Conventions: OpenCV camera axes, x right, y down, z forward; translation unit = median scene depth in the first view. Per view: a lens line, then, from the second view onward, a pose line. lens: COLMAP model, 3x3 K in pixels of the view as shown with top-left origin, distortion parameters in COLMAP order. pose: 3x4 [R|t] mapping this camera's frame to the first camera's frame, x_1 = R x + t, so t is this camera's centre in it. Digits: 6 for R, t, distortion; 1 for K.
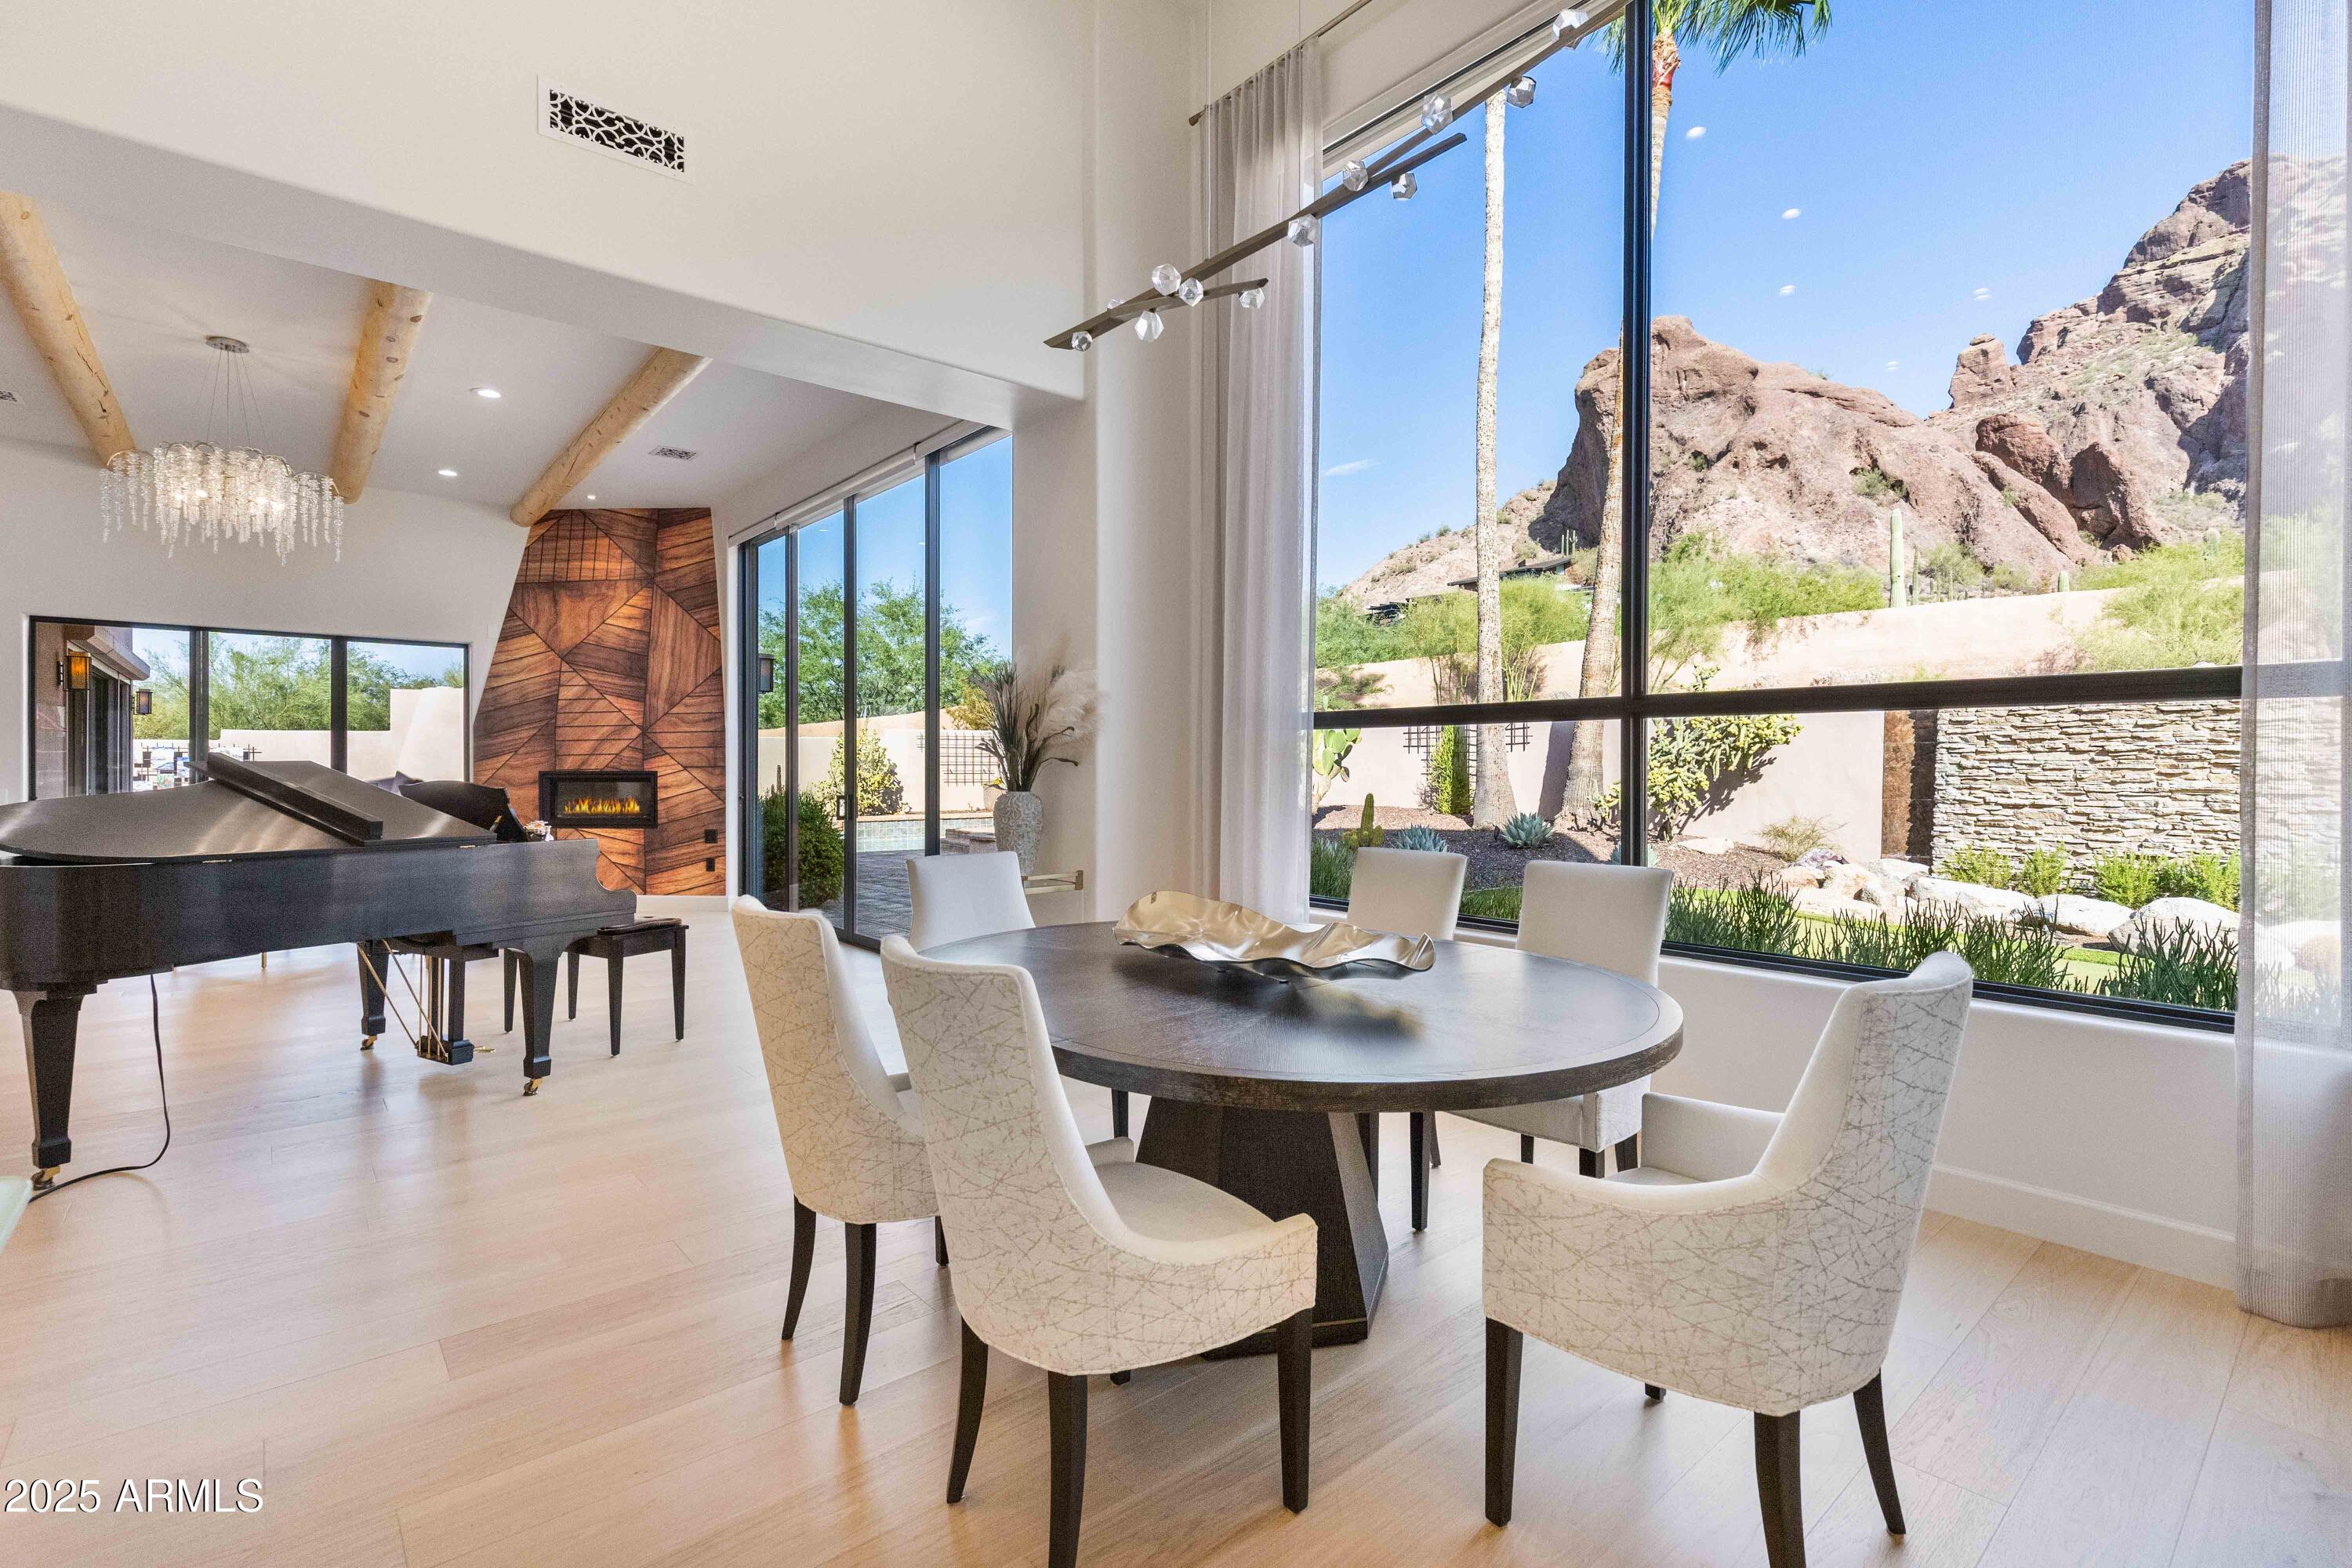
lens RADIAL K [[1066.3, 0, 1193.2], [0, 1066.3, 771.3], [0, 0, 1]] dist [0.002462, -0.000376]
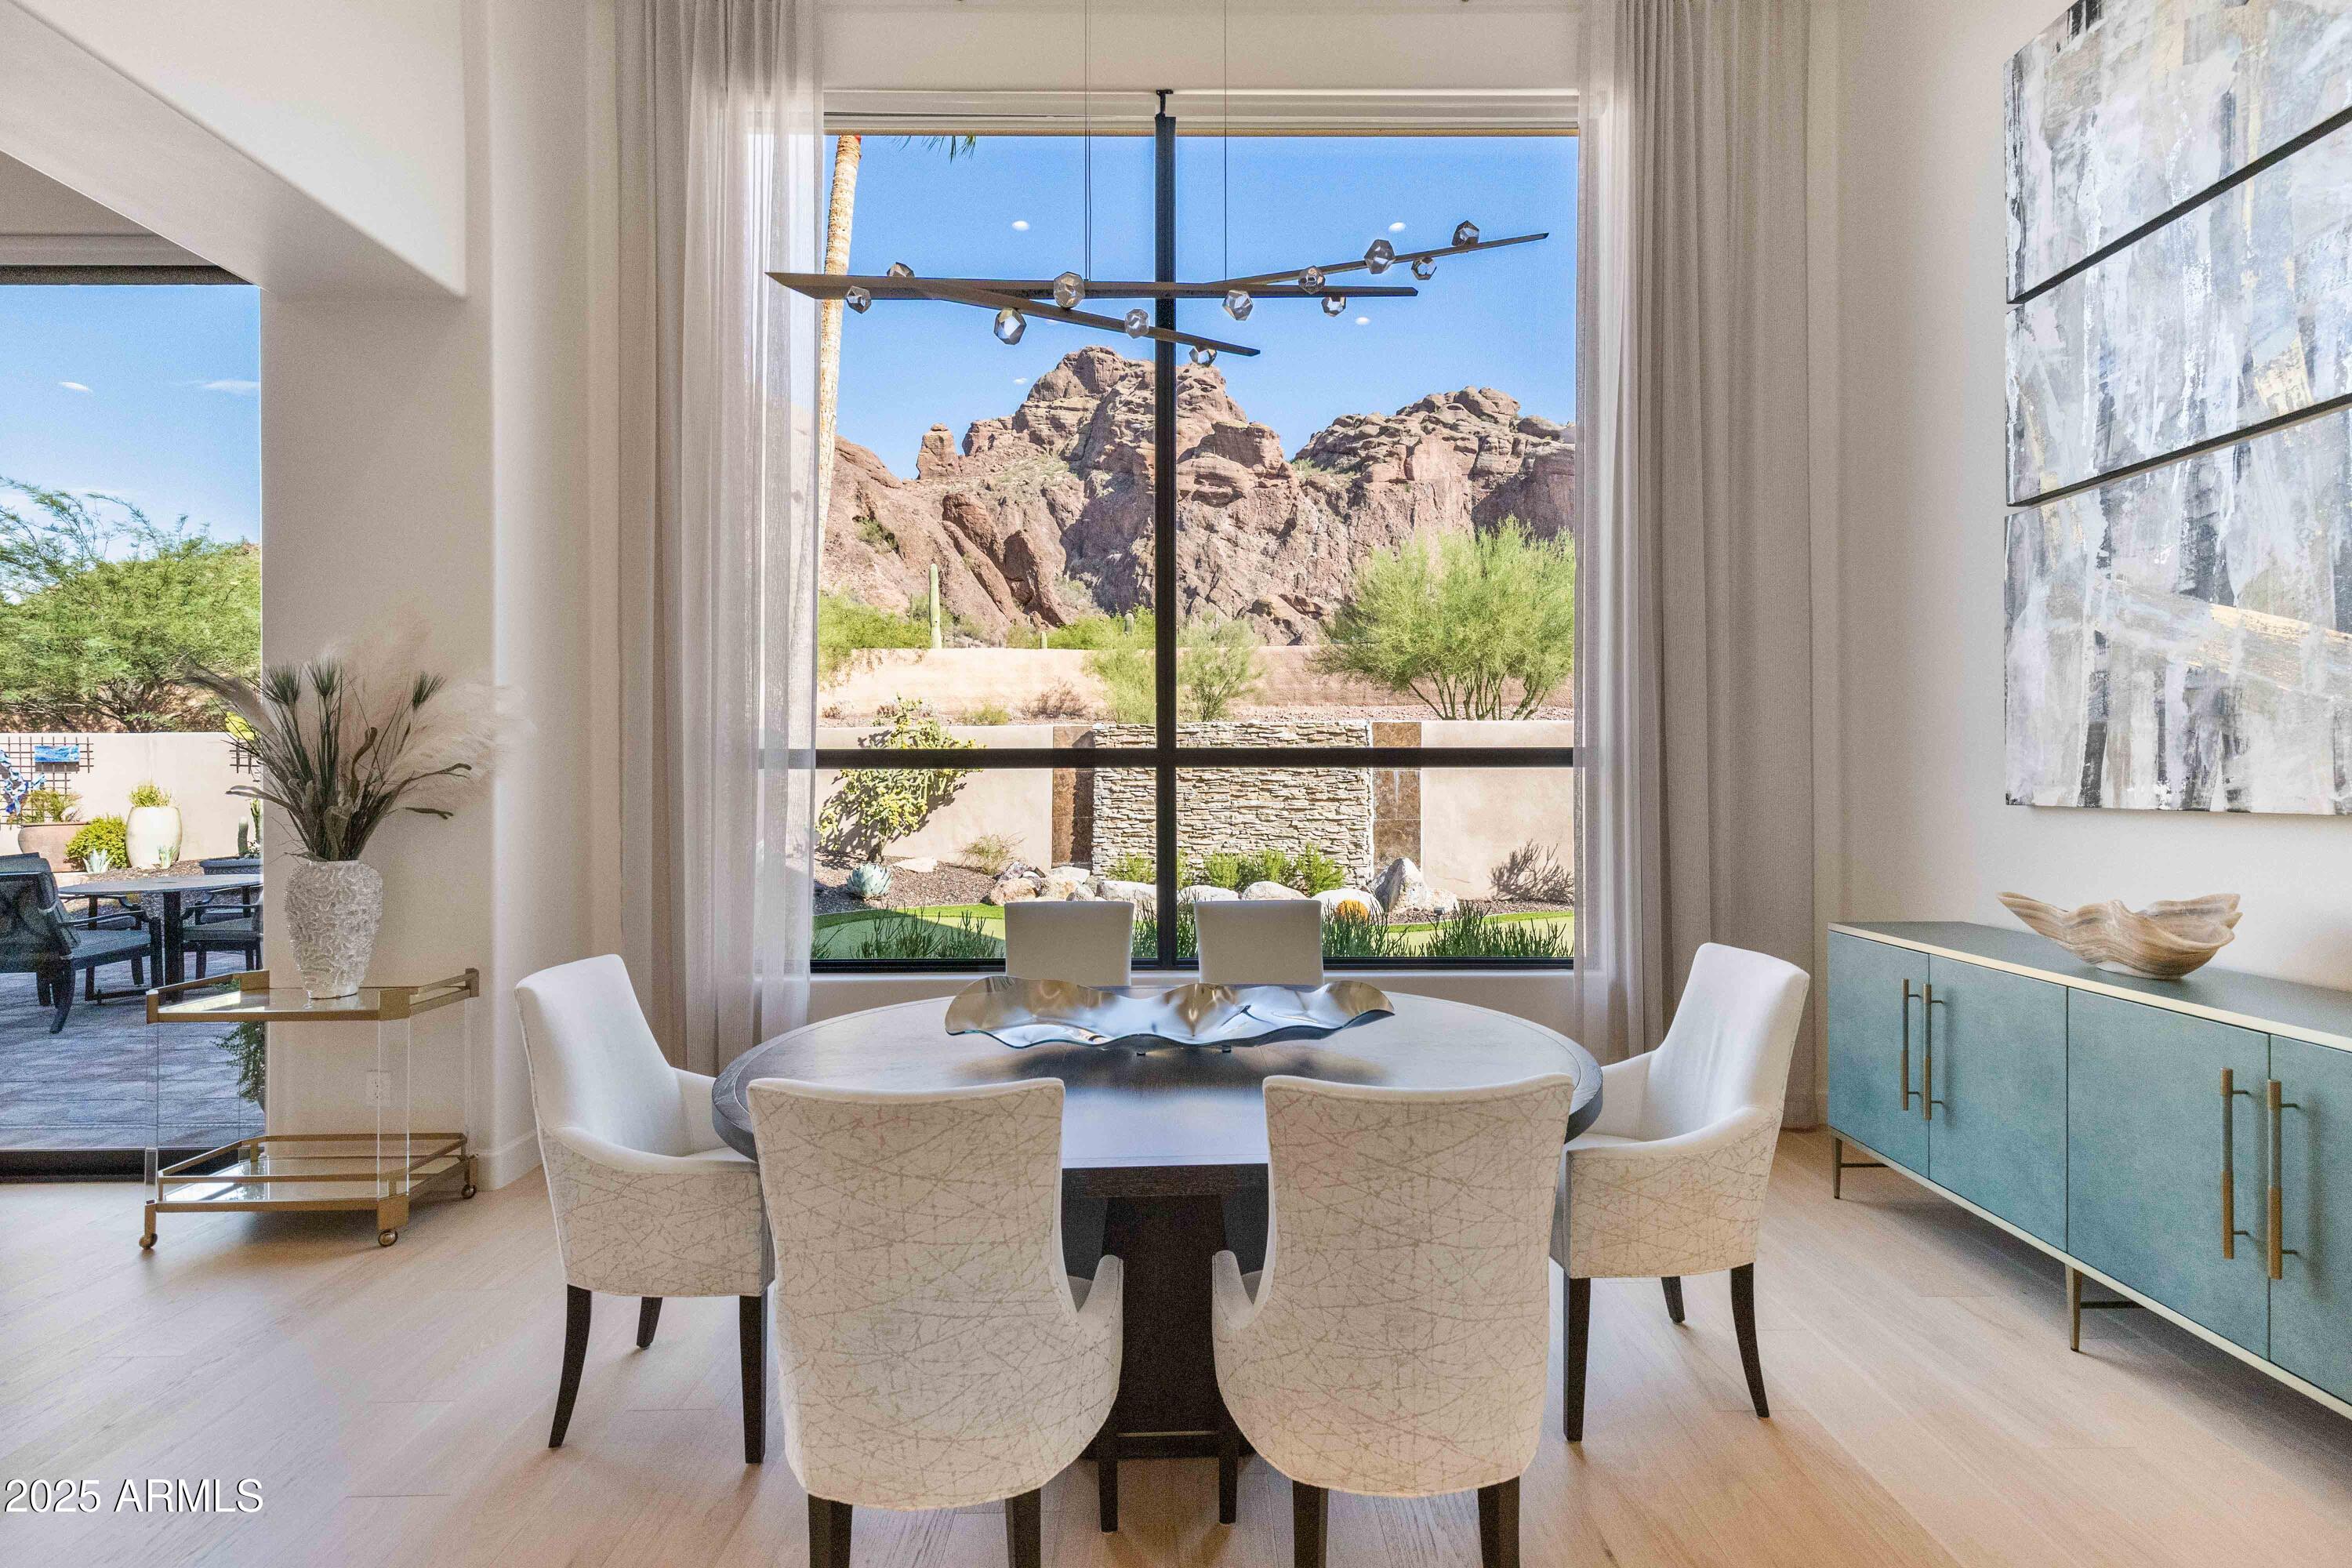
lens RADIAL K [[1065.3, 0, 1189.5], [0, 1065.3, 781.4], [0, 0, 1]] dist [0.006094, -0.001176]
pose [[0.647693, -0.005457, 0.761882, -0.180509], [0.008579, 0.999963, -0.000131, -0.014210], [-0.761853, 0.006621, 0.647716, 0.099608]]
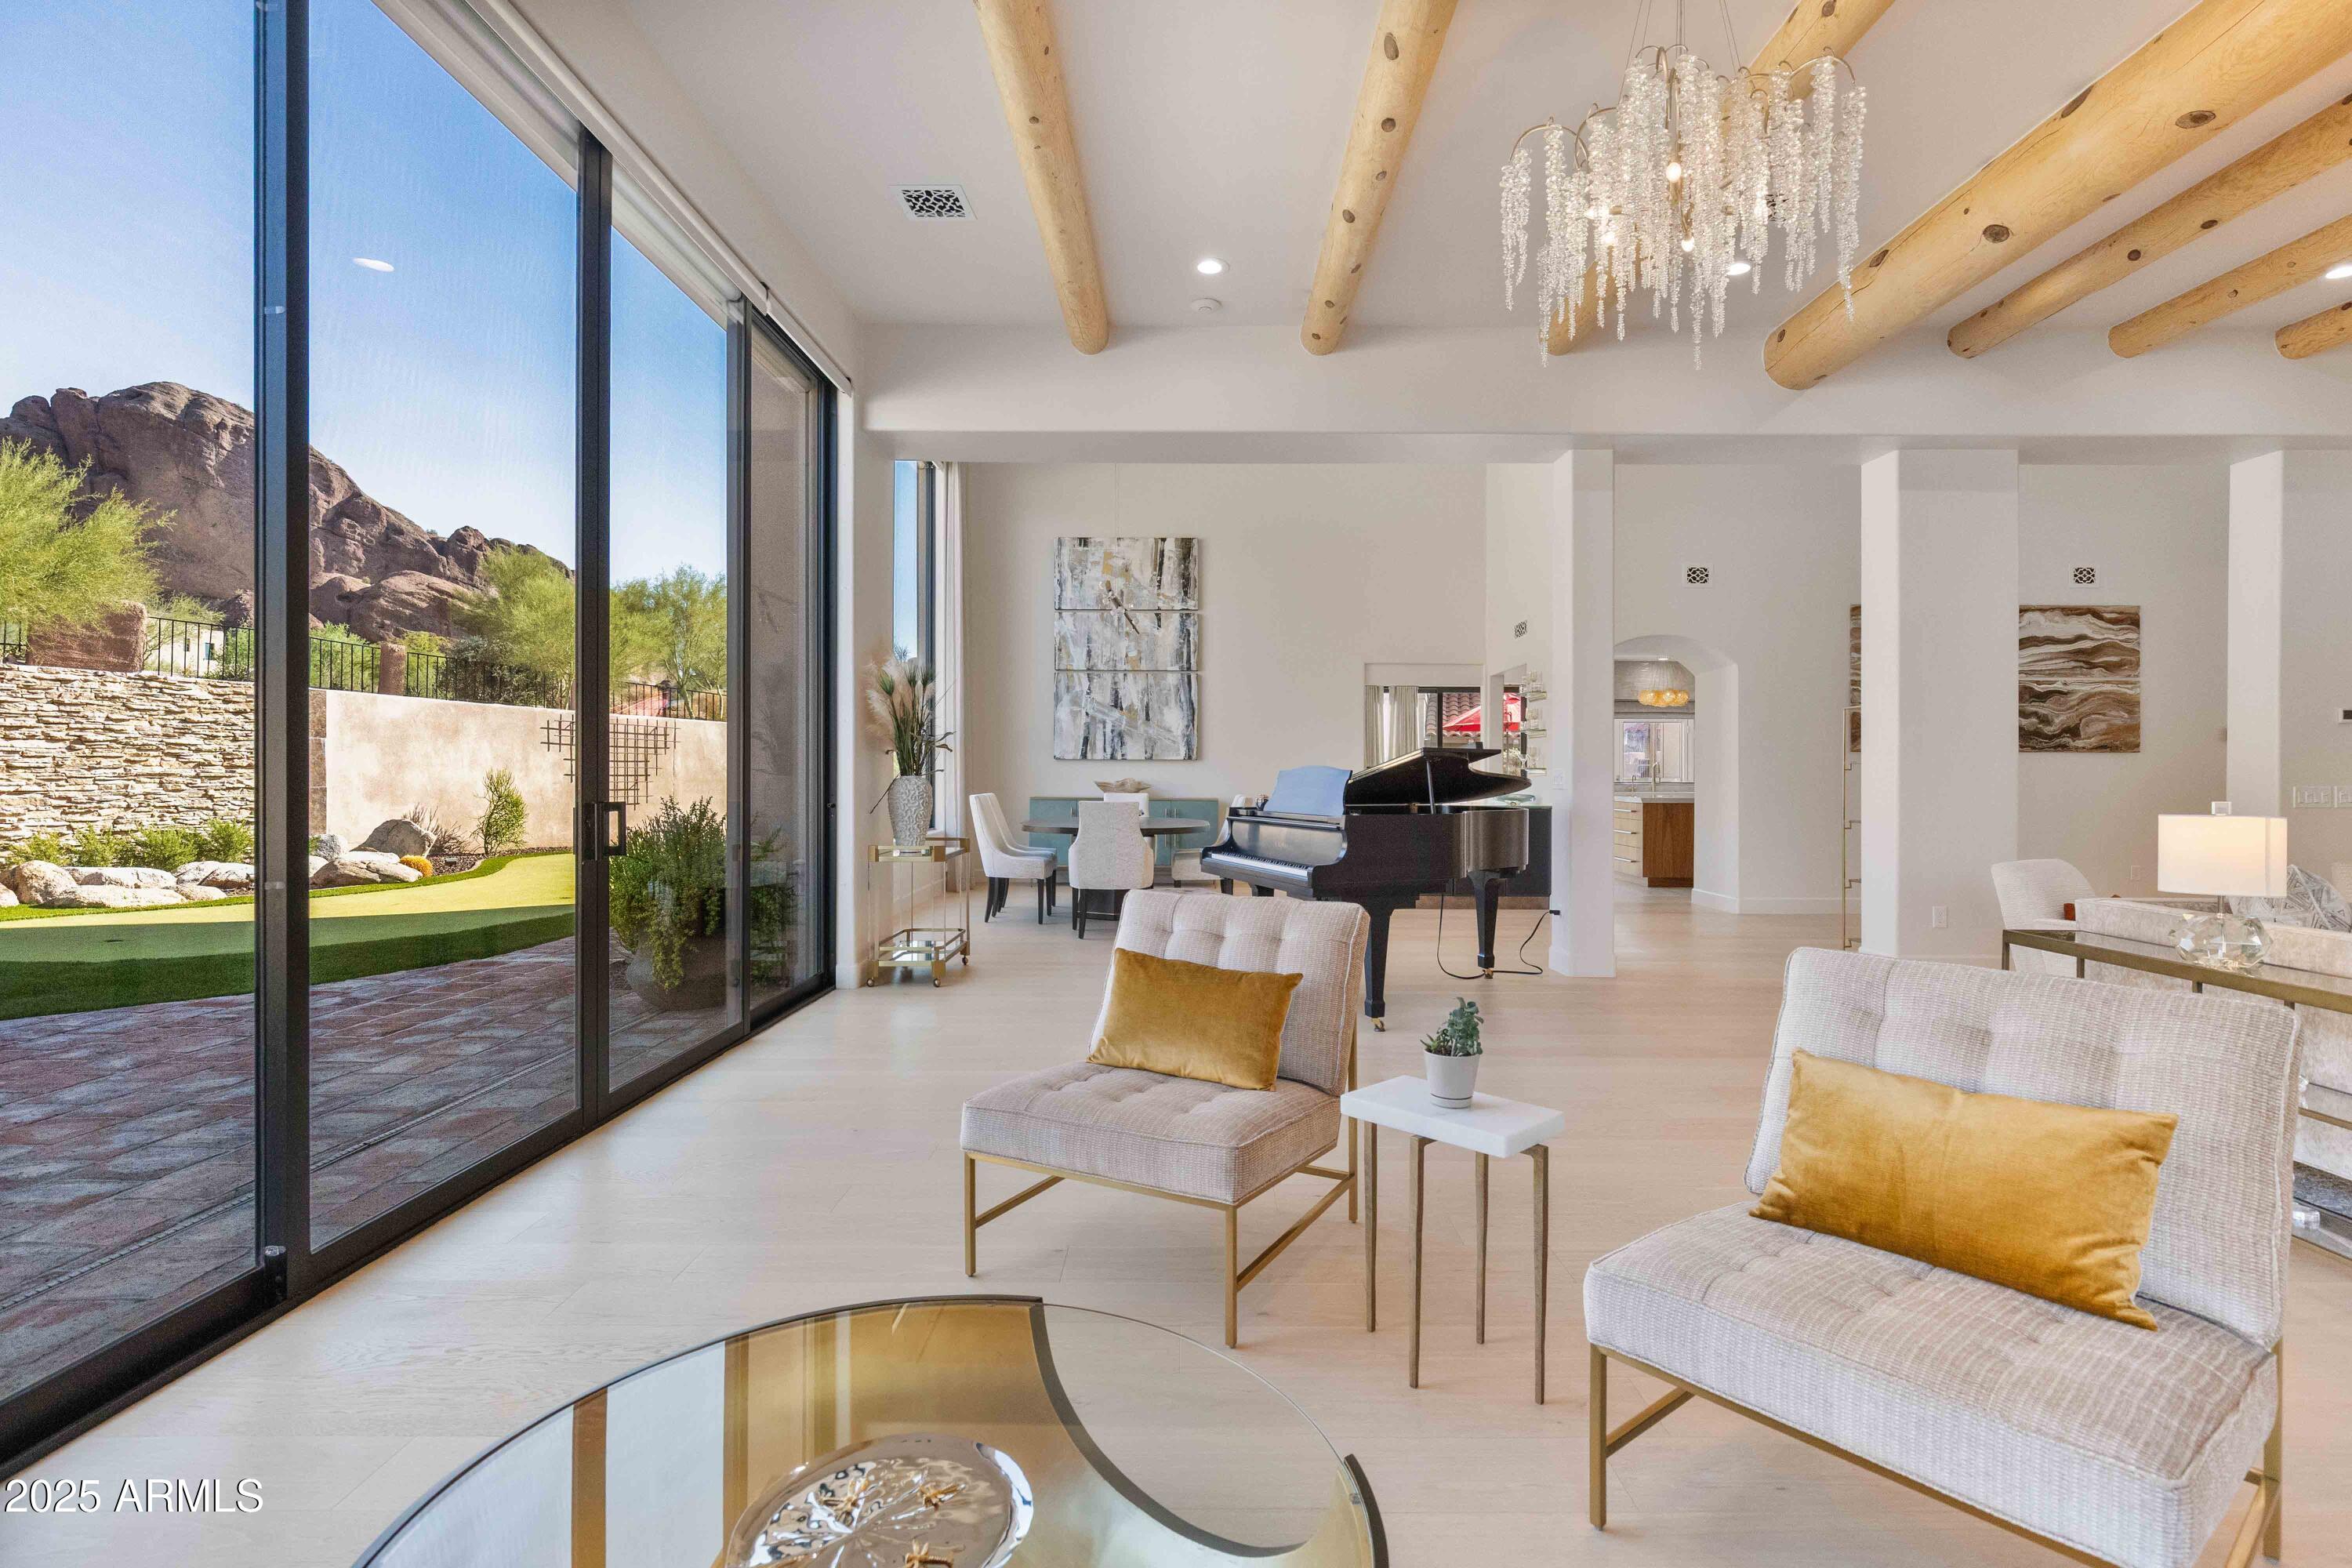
lens RADIAL K [[1132.9, 0, 1177.5], [0, 1132.9, 773.7], [0, 0, 1]] dist [0.009290, 0.001161]
pose [[-0.745856, -0.006510, 0.666075, -0.673191], [-0.003432, 0.999977, 0.005931, 0.004162], [-0.666098, 0.002138, -0.745861, 0.967926]]
